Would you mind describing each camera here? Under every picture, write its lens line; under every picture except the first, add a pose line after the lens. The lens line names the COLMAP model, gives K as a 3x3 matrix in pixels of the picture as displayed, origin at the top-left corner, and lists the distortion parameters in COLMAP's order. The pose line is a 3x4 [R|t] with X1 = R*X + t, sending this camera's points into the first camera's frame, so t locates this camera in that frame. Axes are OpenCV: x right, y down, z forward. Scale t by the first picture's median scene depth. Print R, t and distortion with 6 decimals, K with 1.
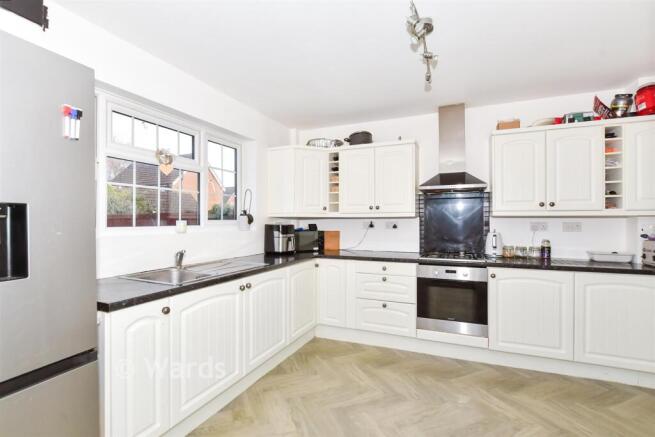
lens RADIAL K [[304.1, 0, 327.6], [0, 304.1, 219.4], [0, 0, 1]] dist [-0.010266, 0.000051]
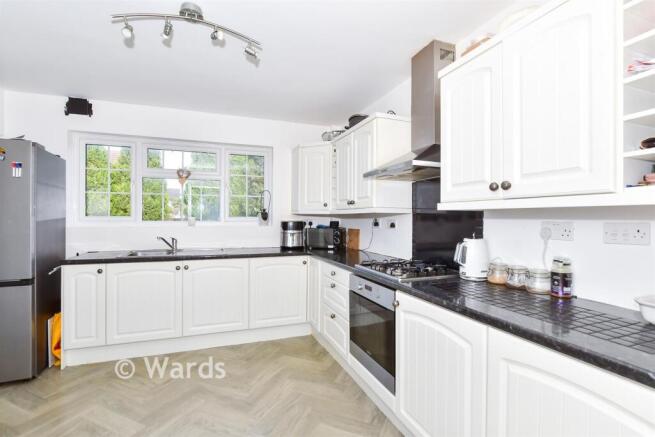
lens RADIAL K [[304.1, 0, 326.3], [0, 304.1, 217.7], [0, 0, 1]] dist [-0.010266, 0.000051]
pose [[0.702641, 0.004198, -0.711532, 0.788966], [-0.002515, 0.999991, 0.003417, 0.001155], [0.711540, -0.000612, 0.702645, 0.384246]]
